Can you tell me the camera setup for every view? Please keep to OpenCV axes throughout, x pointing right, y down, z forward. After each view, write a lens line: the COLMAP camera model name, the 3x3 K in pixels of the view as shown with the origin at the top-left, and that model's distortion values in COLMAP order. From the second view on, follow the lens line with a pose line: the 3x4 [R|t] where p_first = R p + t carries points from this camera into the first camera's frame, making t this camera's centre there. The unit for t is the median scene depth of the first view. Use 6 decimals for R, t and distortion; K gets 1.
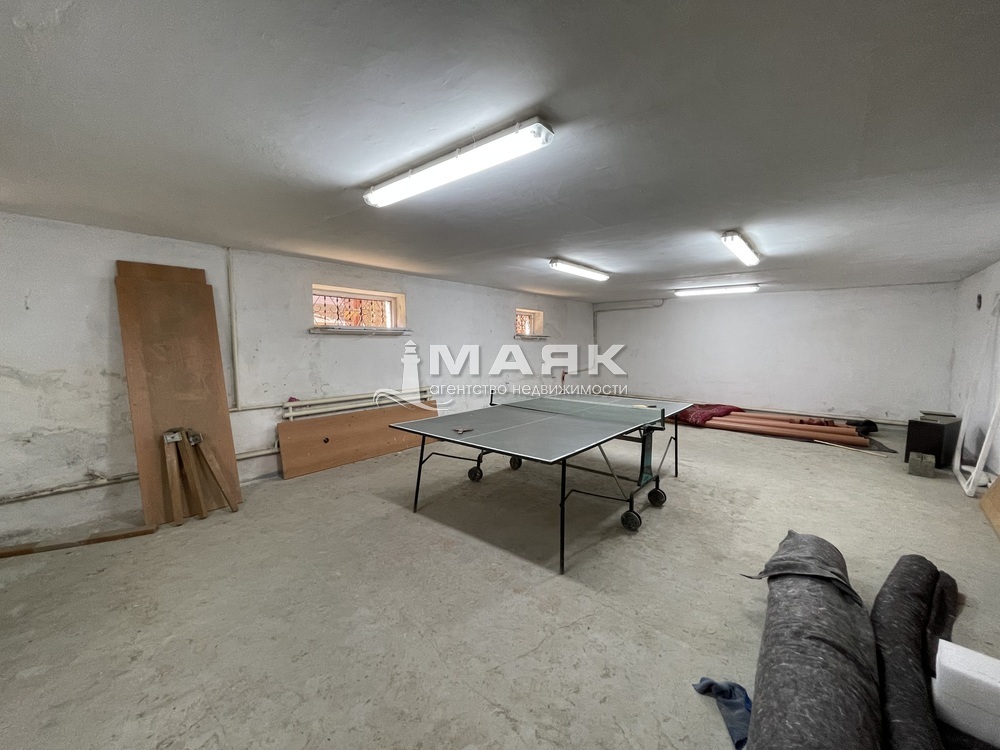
lens RADIAL K [[404.8, 0, 505.1], [0, 404.8, 372.9], [0, 0, 1]] dist [-0.003352, -0.000223]
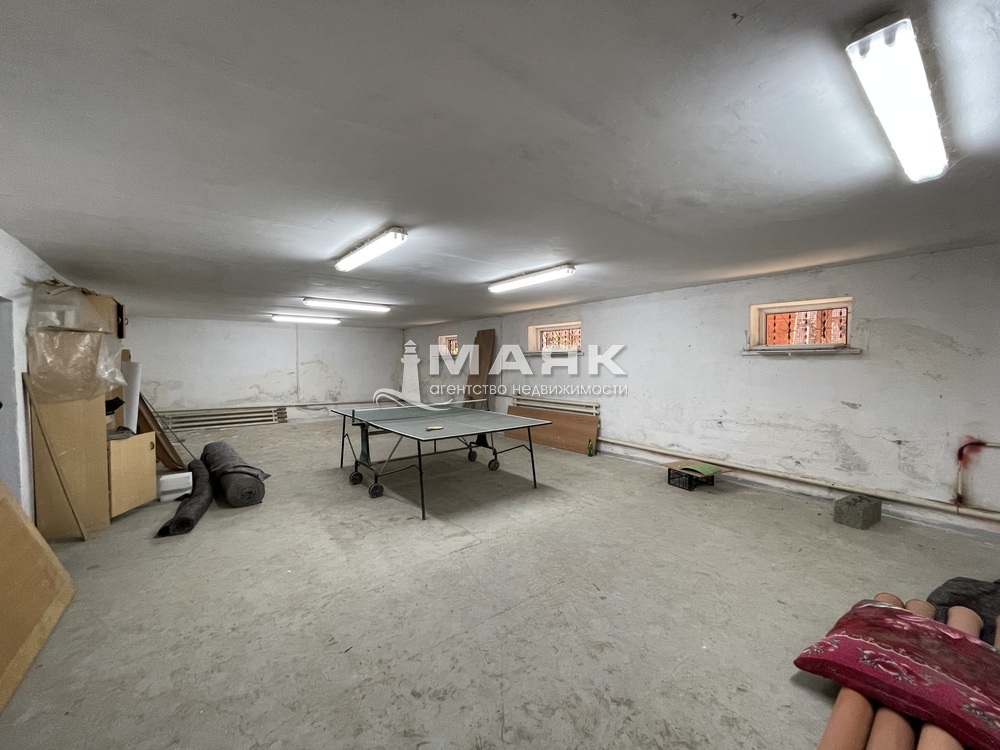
lens RADIAL K [[404.8, 0, 505.1], [0, 404.8, 372.9], [0, 0, 1]] dist [-0.003352, -0.000223]
pose [[-0.203213, 0.027908, -0.978737, 1.390863], [-0.071750, 0.996482, 0.043311, -0.115219], [0.976502, 0.079026, -0.200495, 1.506329]]
